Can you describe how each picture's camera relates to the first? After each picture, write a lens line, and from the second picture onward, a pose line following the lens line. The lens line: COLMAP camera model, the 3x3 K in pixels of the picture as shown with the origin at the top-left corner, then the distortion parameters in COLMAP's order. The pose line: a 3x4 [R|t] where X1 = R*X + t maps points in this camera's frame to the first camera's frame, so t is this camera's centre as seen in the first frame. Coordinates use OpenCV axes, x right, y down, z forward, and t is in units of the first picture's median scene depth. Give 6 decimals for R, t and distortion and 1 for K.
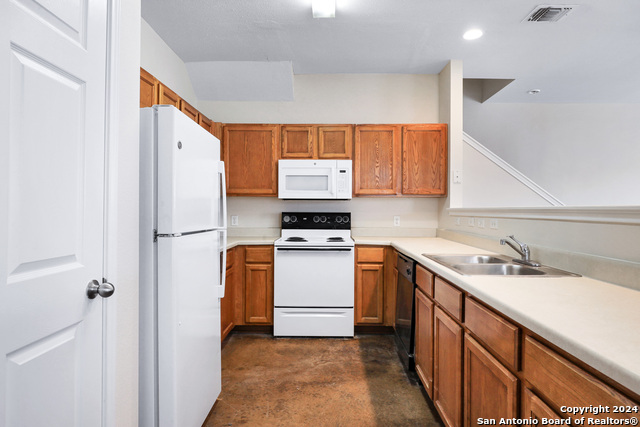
lens RADIAL K [[372.3, 0, 322.1], [0, 372.3, 208.7], [0, 0, 1]] dist [-0.014894, 0.000402]
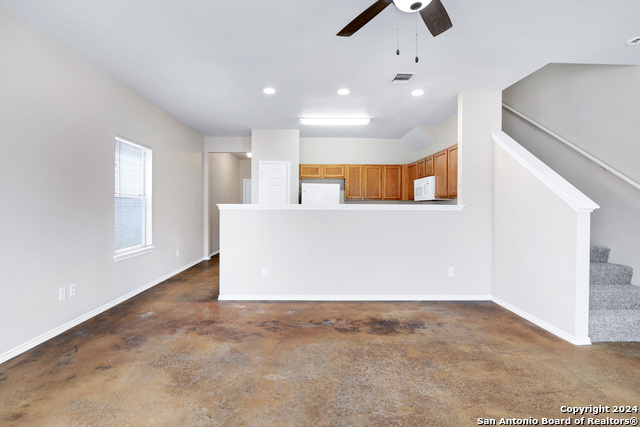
lens RADIAL K [[302.0, 0, 311.4], [0, 302.0, 209.4], [0, 0, 1]] dist [-0.024953, 0.000701]
pose [[0.020687, 0.003362, -0.999780, 1.389420], [-0.000778, 0.999994, 0.003346, 0.011530], [0.999786, 0.000708, 0.020689, 0.451953]]
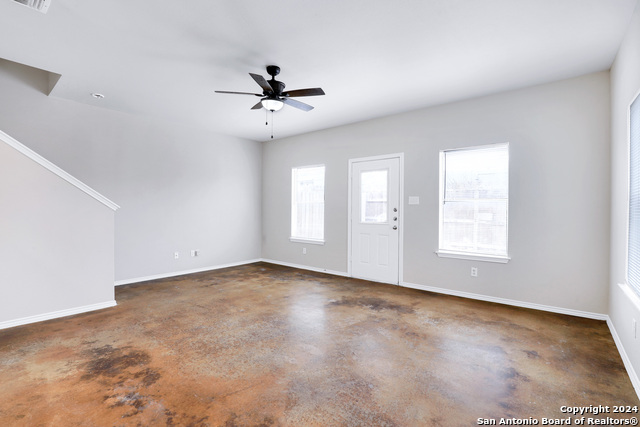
lens RADIAL K [[296.2, 0, 320.0], [0, 296.2, 213.5], [0, 0, 1]] dist [-0.022067, 0.000300]
pose [[0.622340, -0.013883, 0.782624, 0.384242], [-0.004527, 0.999762, 0.021334, 0.003211], [-0.782734, -0.016820, 0.622130, -0.035574]]
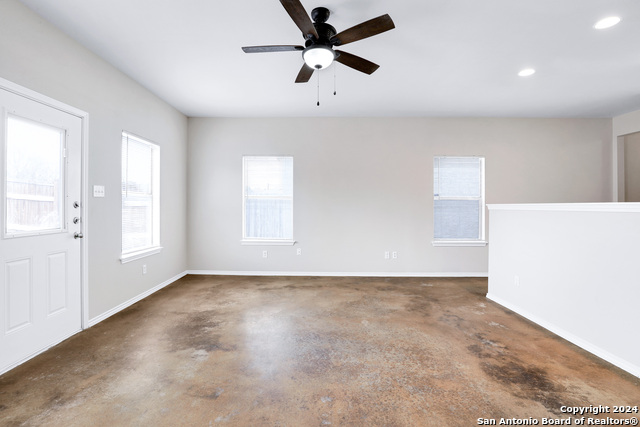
lens RADIAL K [[309.9, 0, 307.3], [0, 309.9, 206.4], [0, 0, 1]] dist [-0.025378, -0.000079]
pose [[-0.999946, -0.009166, 0.004818, 0.985893], [-0.009178, 0.999955, -0.002527, 0.013973], [-0.004794, -0.002571, -0.999985, 1.235528]]
